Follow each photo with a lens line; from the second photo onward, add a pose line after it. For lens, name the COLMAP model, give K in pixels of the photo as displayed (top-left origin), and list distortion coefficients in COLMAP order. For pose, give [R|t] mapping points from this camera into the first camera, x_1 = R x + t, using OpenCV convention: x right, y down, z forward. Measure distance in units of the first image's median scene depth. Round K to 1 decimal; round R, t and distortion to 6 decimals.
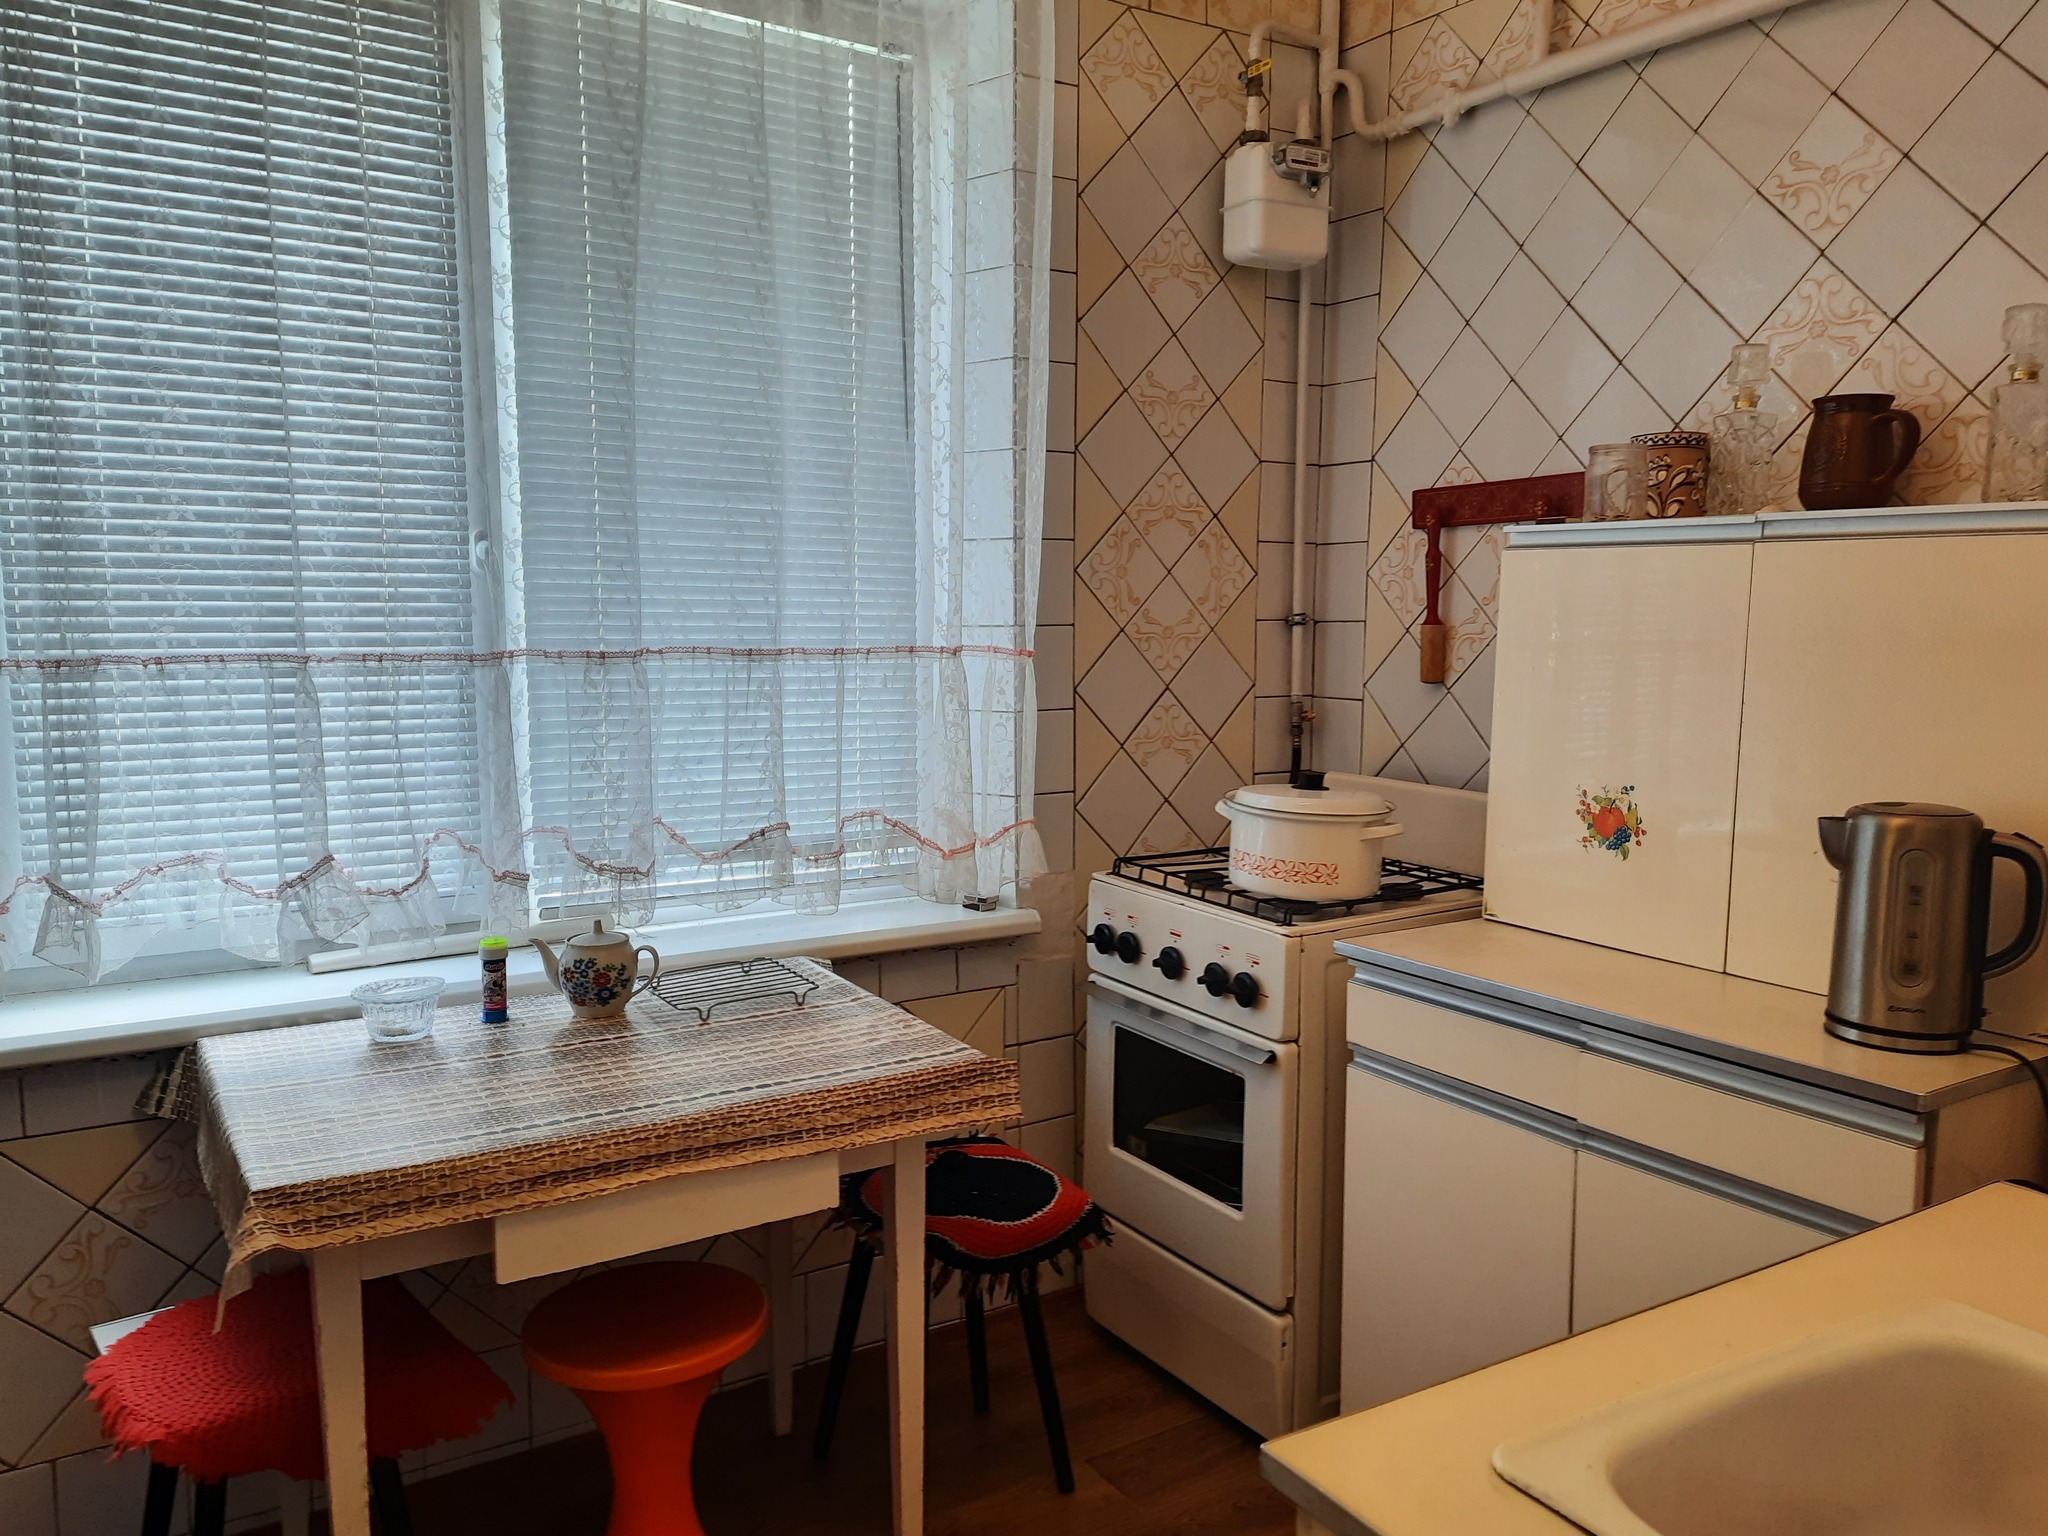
lens RADIAL K [[1535.7, 0, 1023.1], [0, 1535.7, 779.6], [0, 0, 1]] dist [0.038051, -0.018317]
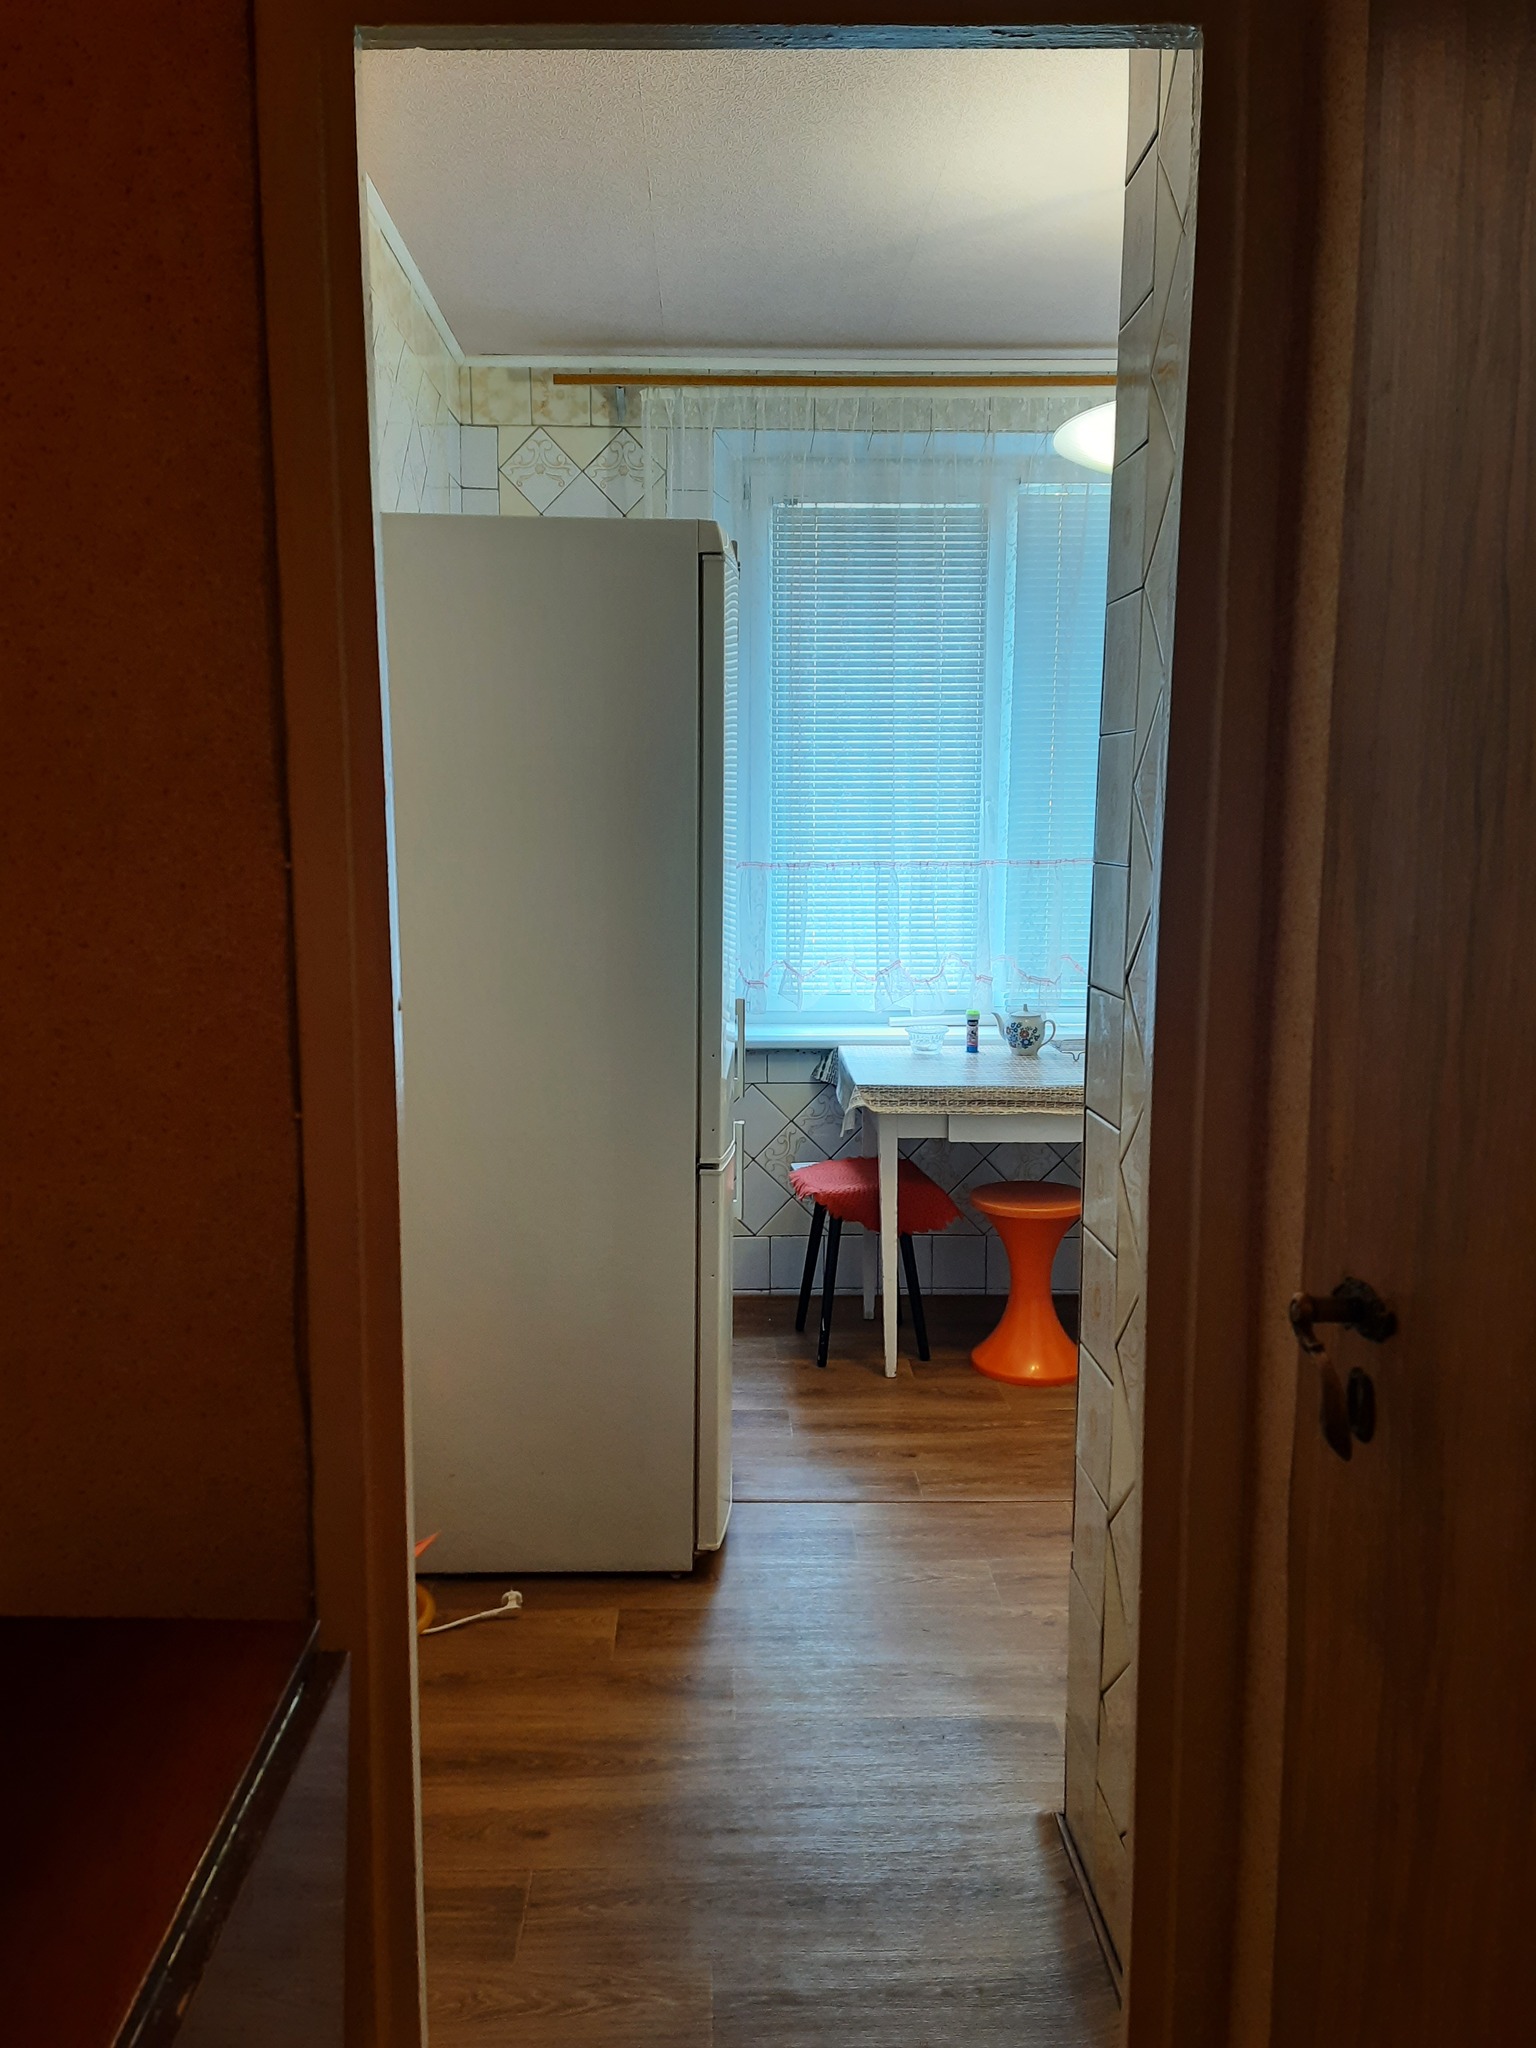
lens RADIAL K [[1535.7, 0, 761.9], [0, 1535.7, 1025.2], [0, 0, 1]] dist [0.038051, -0.018317]
pose [[0.856108, 0.060564, -0.513236, 0.512146], [-0.053198, 0.998161, 0.029051, 0.097434], [0.514052, 0.002432, 0.857755, -0.964909]]
